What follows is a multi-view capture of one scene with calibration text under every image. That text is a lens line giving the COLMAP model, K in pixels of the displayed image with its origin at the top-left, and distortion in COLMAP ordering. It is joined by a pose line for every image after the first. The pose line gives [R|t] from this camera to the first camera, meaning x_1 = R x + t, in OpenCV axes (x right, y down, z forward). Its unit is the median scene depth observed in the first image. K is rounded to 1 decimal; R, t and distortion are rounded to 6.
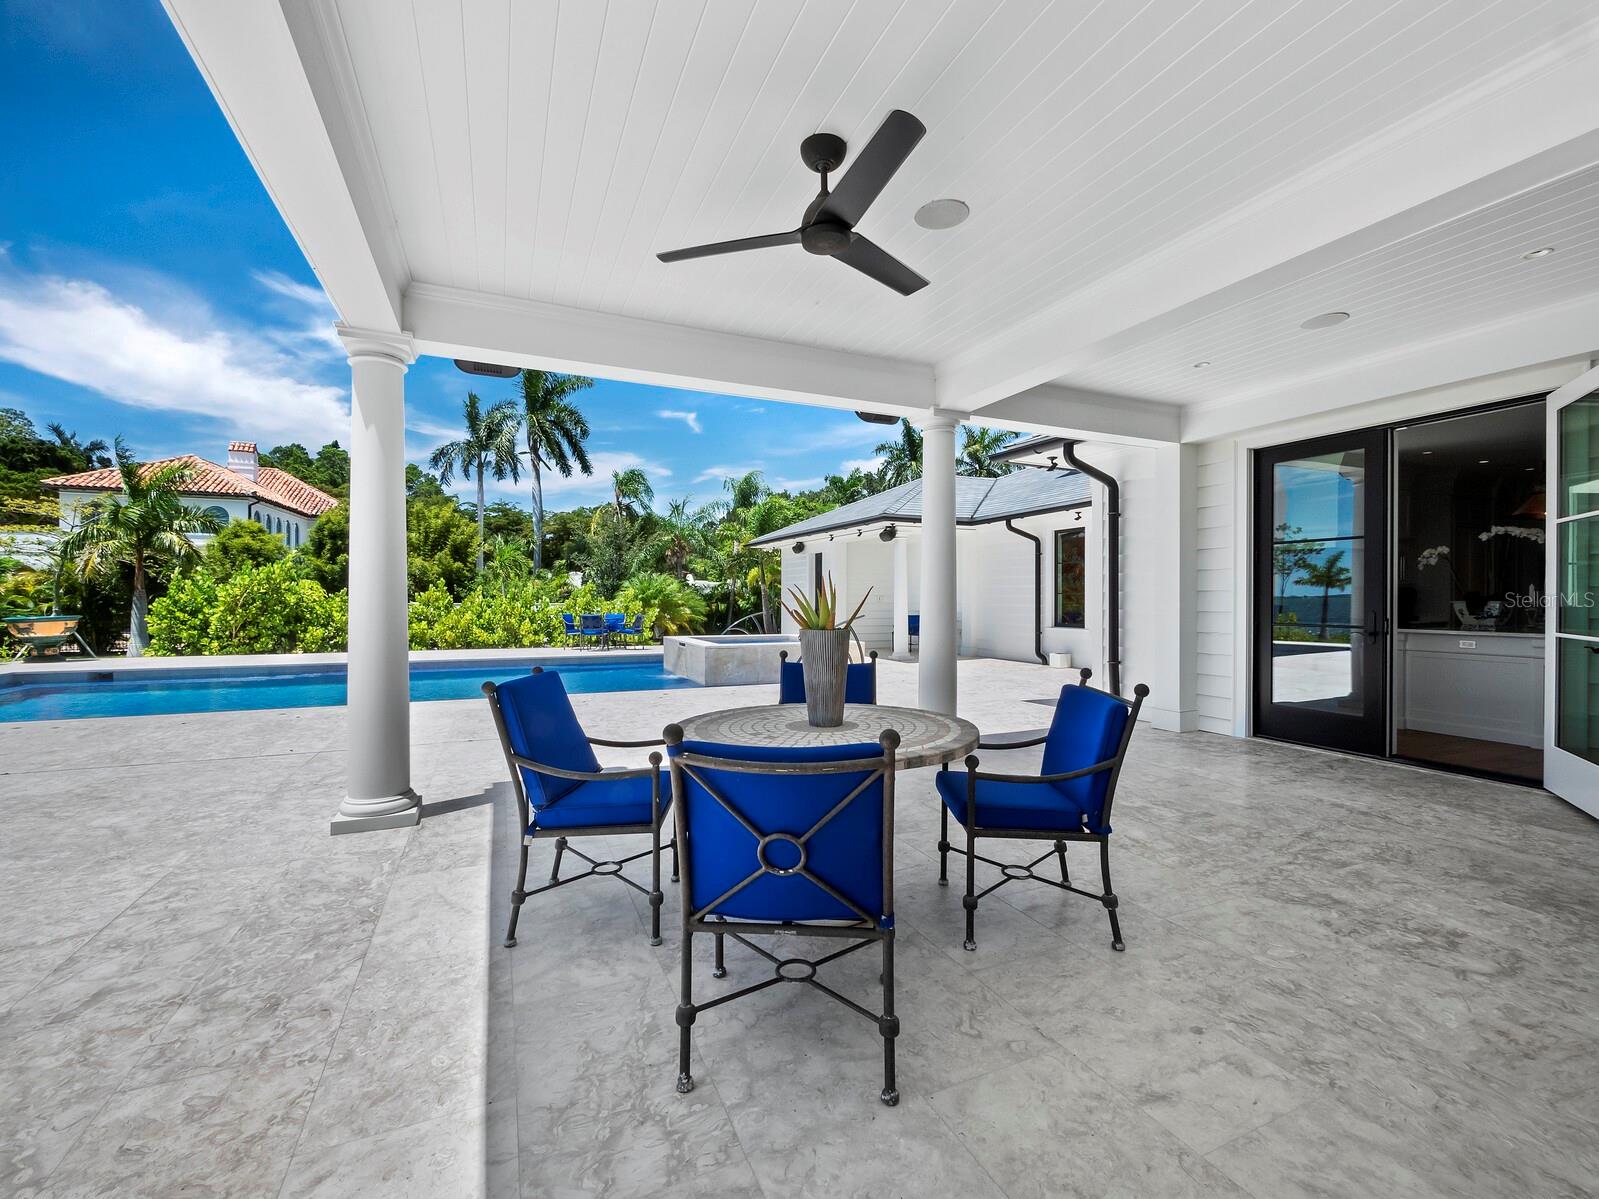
lens RADIAL K [[682.2, 0, 793.3], [0, 682.2, 594.0], [0, 0, 1]] dist [-0.009911, 0.002810]
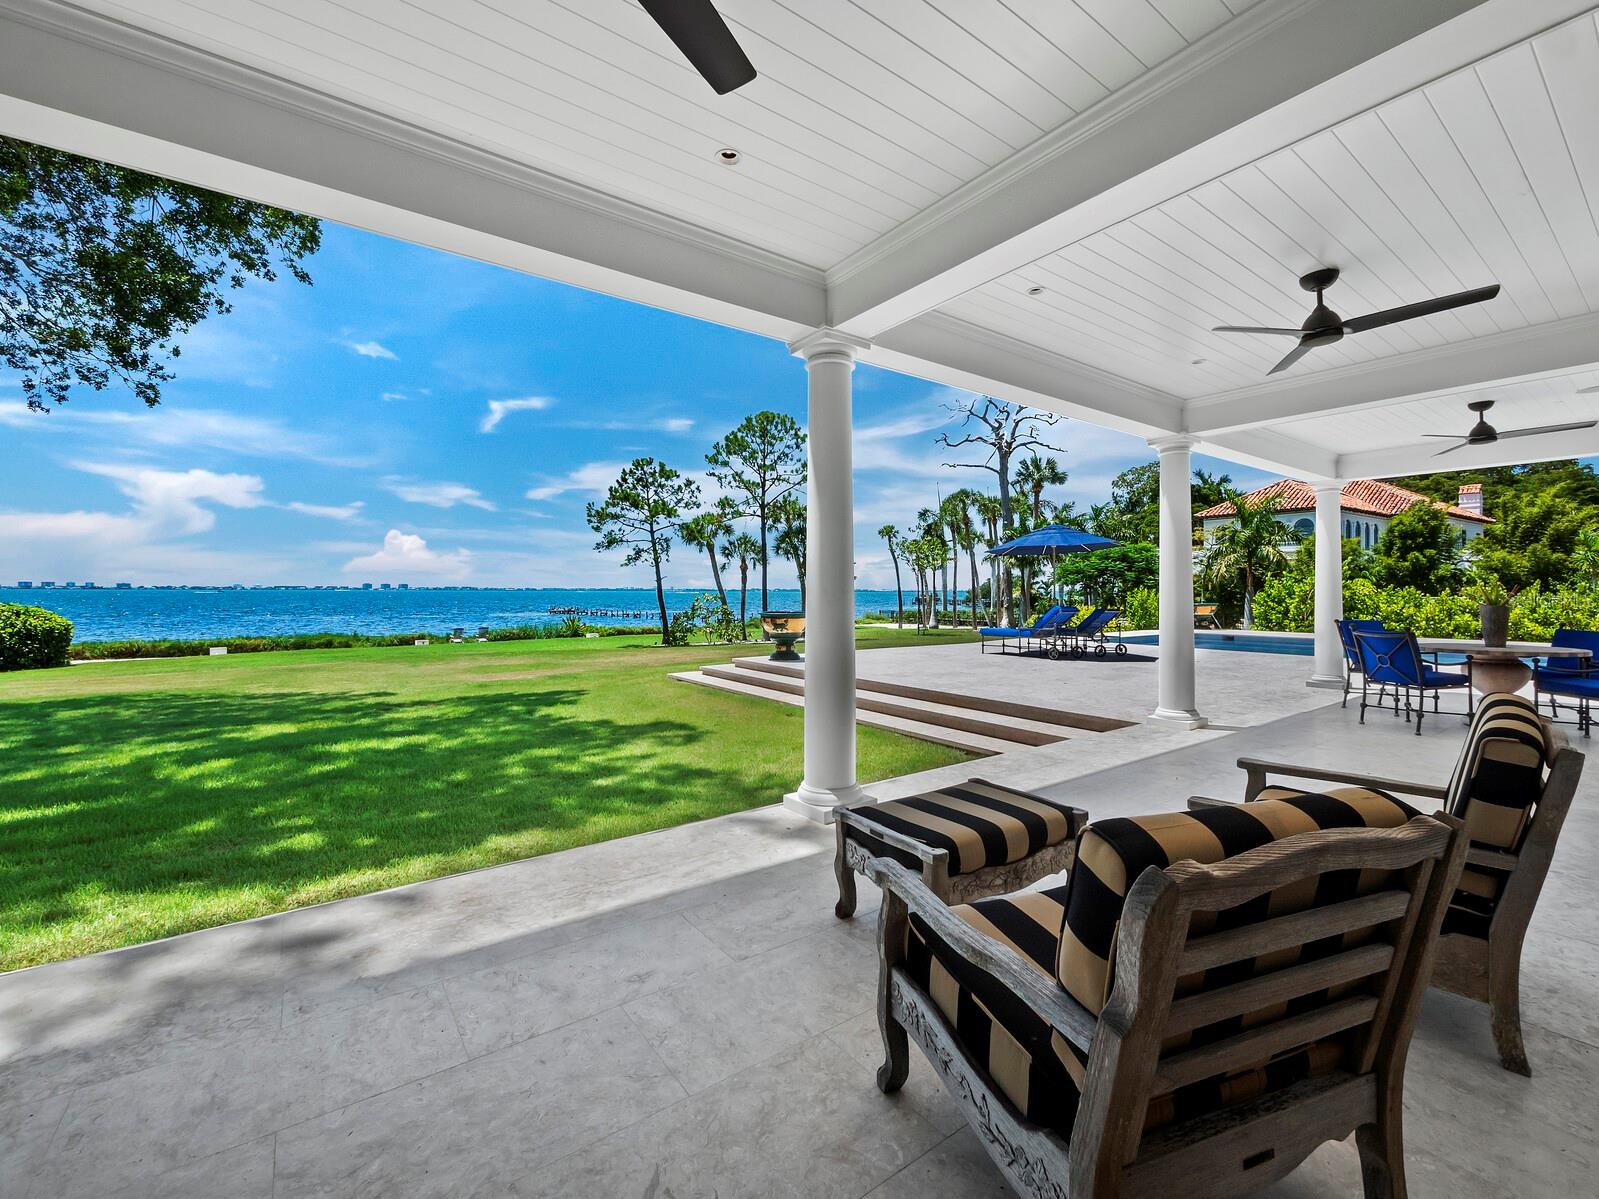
lens RADIAL K [[682.2, 0, 797.3], [0, 682.2, 591.9], [0, 0, 1]] dist [-0.009911, 0.002810]
pose [[0.209576, -0.000041, -0.977792, 0.227937], [0.004184, 0.999991, 0.000854, -0.000786], [0.977783, -0.004270, 0.209575, -0.225374]]
